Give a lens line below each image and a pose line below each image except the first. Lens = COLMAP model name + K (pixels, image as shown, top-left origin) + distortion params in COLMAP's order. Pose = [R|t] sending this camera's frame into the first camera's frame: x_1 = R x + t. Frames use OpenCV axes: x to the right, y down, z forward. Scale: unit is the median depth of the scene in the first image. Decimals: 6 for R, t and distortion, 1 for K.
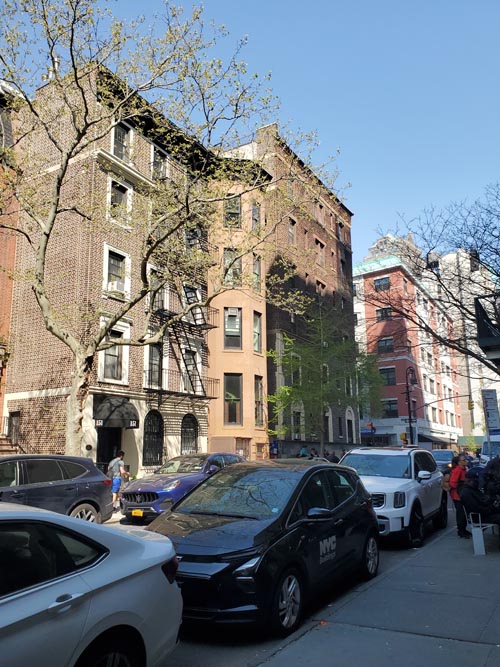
lens RADIAL K [[550.9, 0, 250.0], [0, 550.9, 333.5], [0, 0, 1]] dist [0.123597, 0.003410]
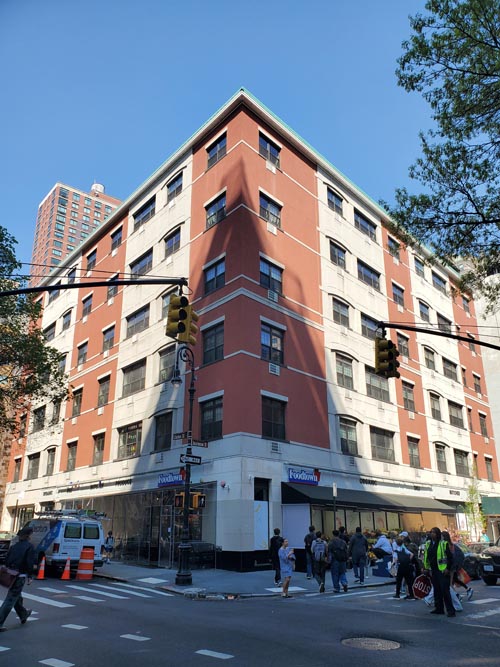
lens RADIAL K [[550.9, 0, 250.0], [0, 550.9, 333.5], [0, 0, 1]] dist [0.123597, 0.003410]
pose [[0.982545, -0.050755, -0.178967, 0.316005], [0.028750, 0.991931, -0.123473, 0.109655], [0.183790, 0.116172, 0.976076, 0.528960]]
